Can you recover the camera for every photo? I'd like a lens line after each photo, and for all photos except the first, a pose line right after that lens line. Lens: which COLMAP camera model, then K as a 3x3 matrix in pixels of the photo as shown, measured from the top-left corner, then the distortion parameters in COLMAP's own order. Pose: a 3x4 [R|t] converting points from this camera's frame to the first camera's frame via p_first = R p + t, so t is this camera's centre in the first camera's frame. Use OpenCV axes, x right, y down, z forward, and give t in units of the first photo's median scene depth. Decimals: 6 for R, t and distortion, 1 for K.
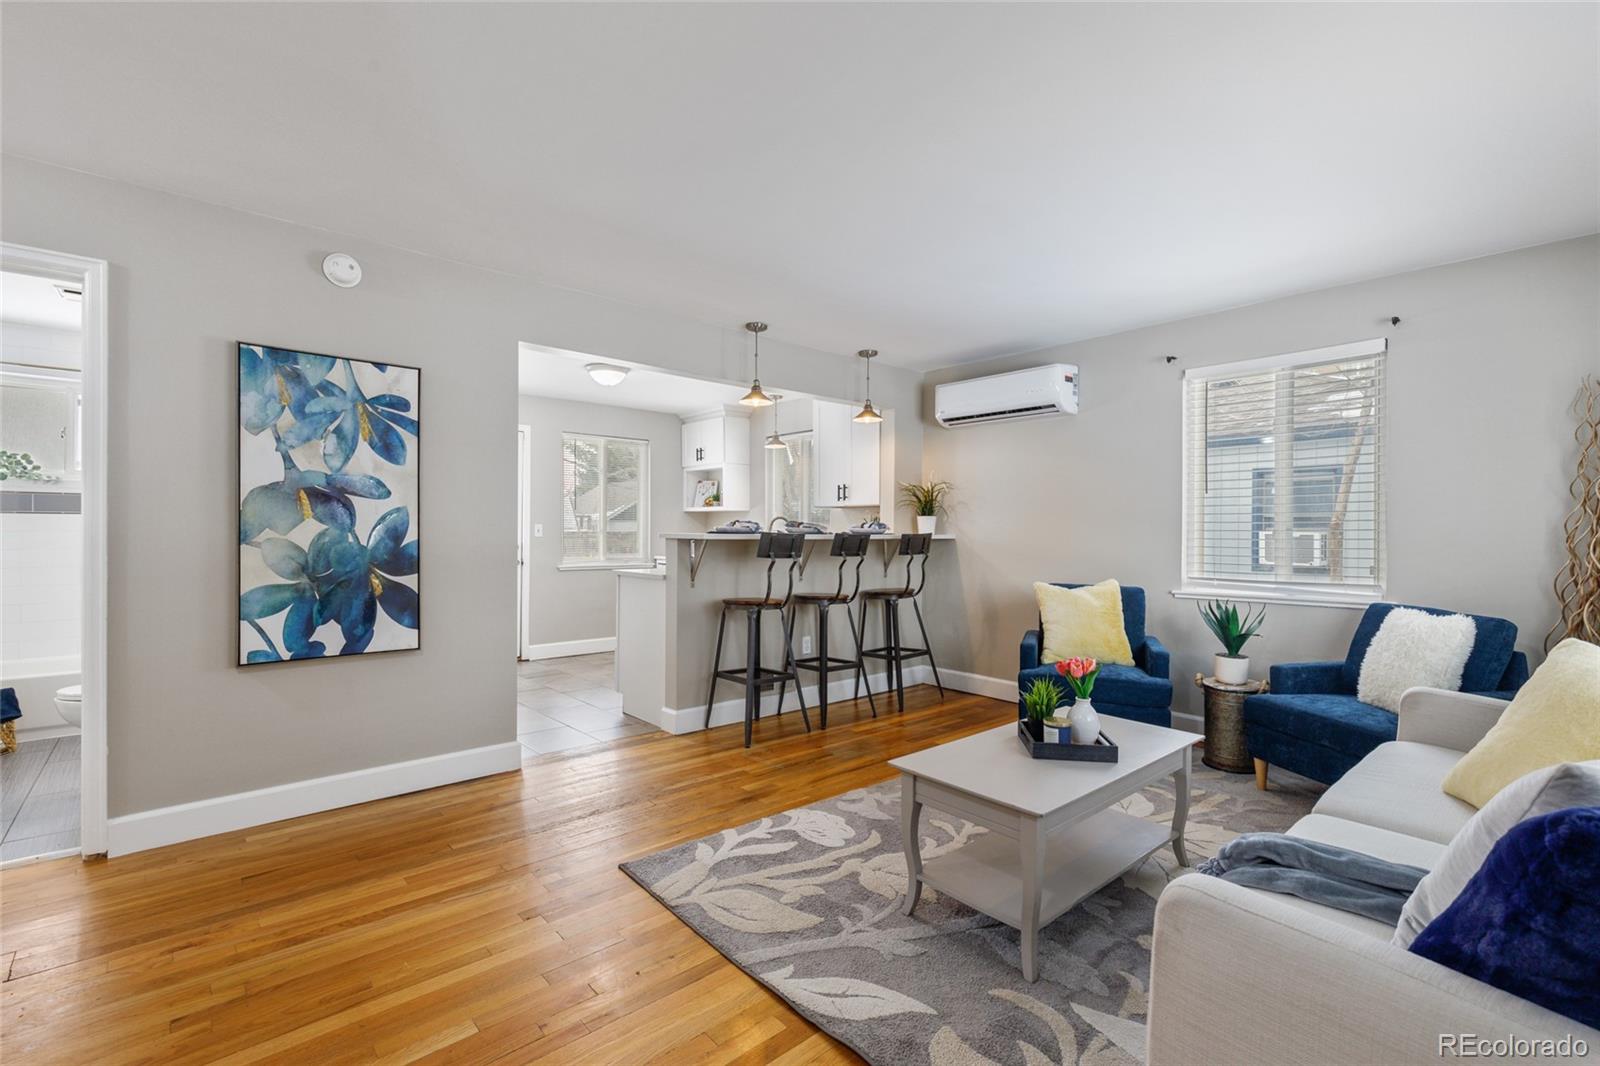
lens RADIAL K [[722.7, 0, 806.8], [0, 722.7, 525.0], [0, 0, 1]] dist [0.000724, -0.001861]
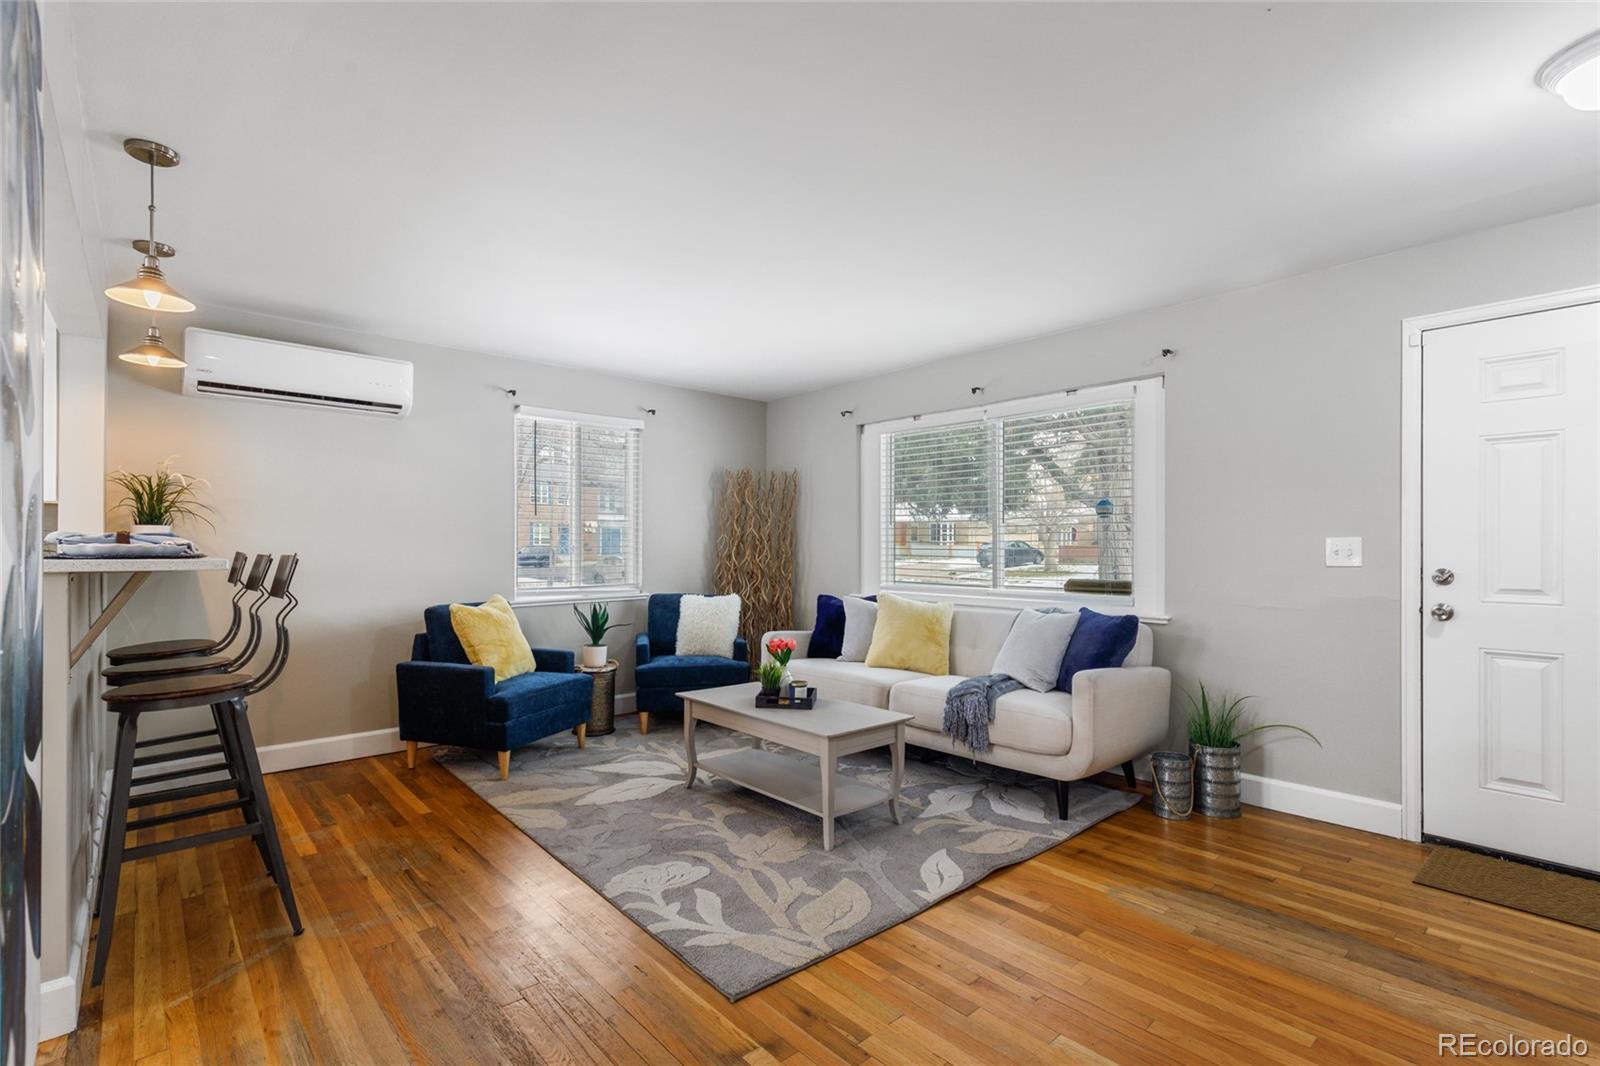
lens RADIAL K [[722.7, 0, 804.3], [0, 722.7, 543.6], [0, 0, 1]] dist [0.000724, -0.001861]
pose [[-0.011951, 0.001058, 0.999928, -0.564231], [-0.007743, 0.999969, -0.001151, -0.000469], [-0.999899, -0.007757, -0.011942, 0.527191]]
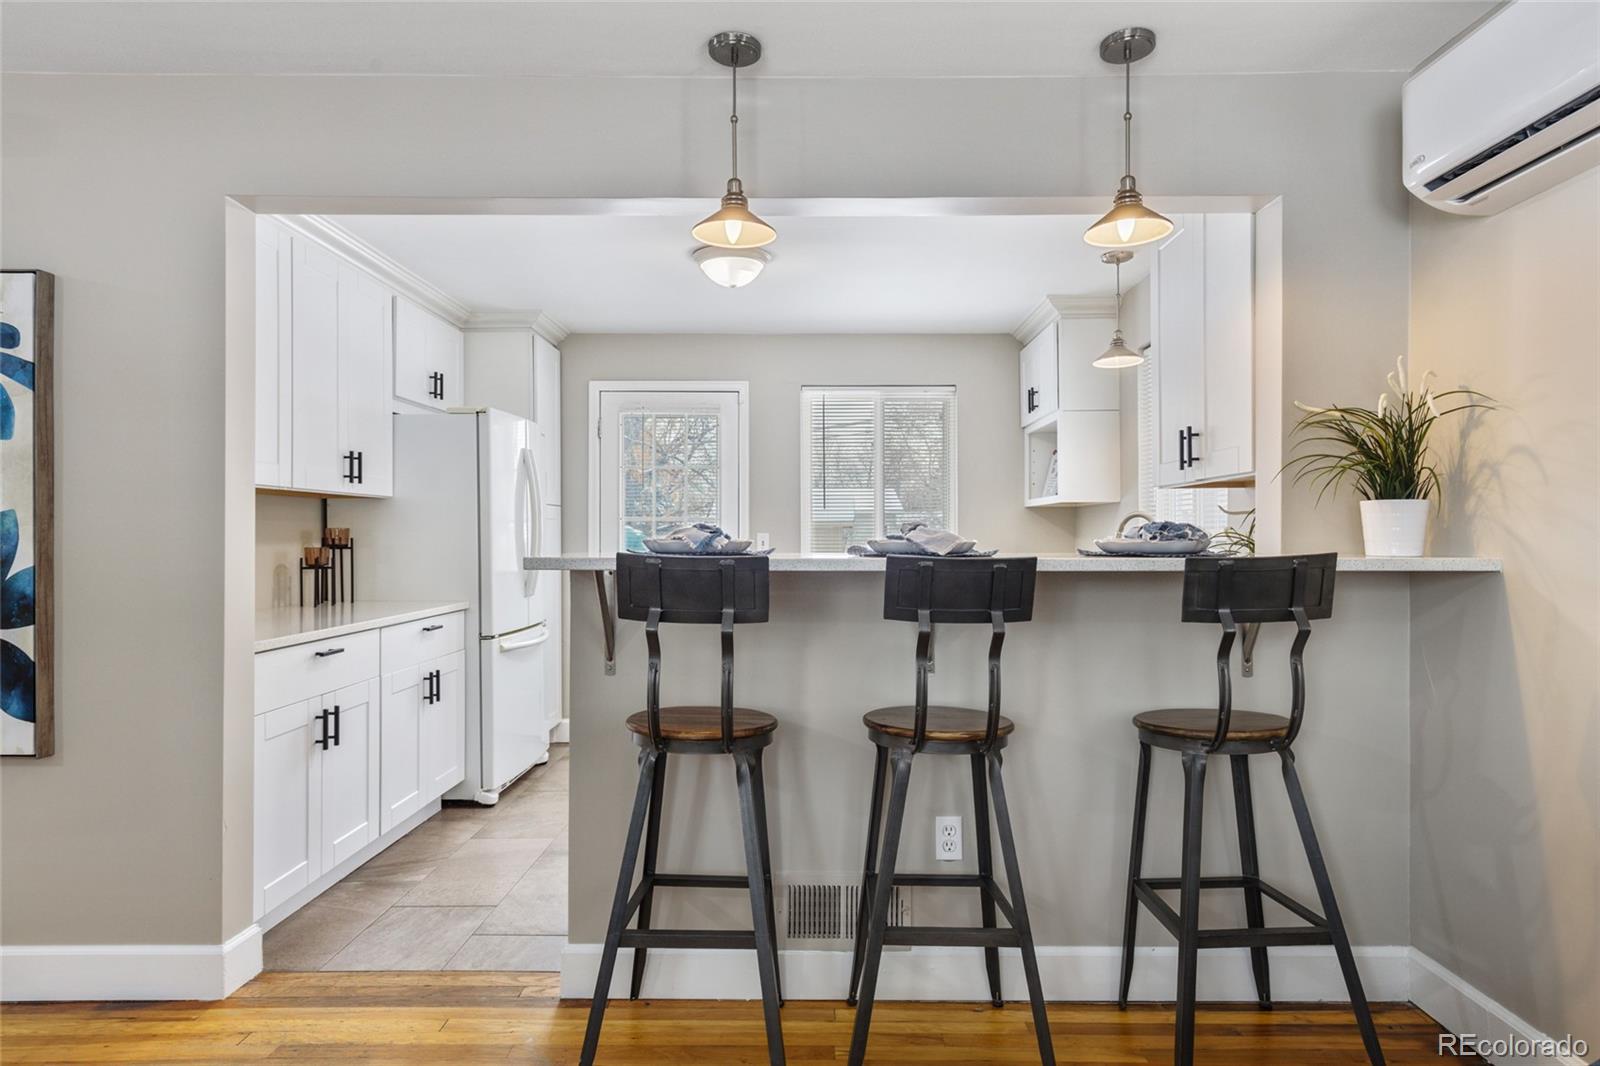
lens RADIAL K [[928.2, 0, 803.9], [0, 928.2, 537.2], [0, 0, 1]] dist [0.006347, 0.001761]
pose [[0.743284, -0.008306, -0.668924, 0.299713], [0.011054, 0.999939, -0.000134, 0.002193], [0.668885, -0.007295, 0.743330, 0.615180]]
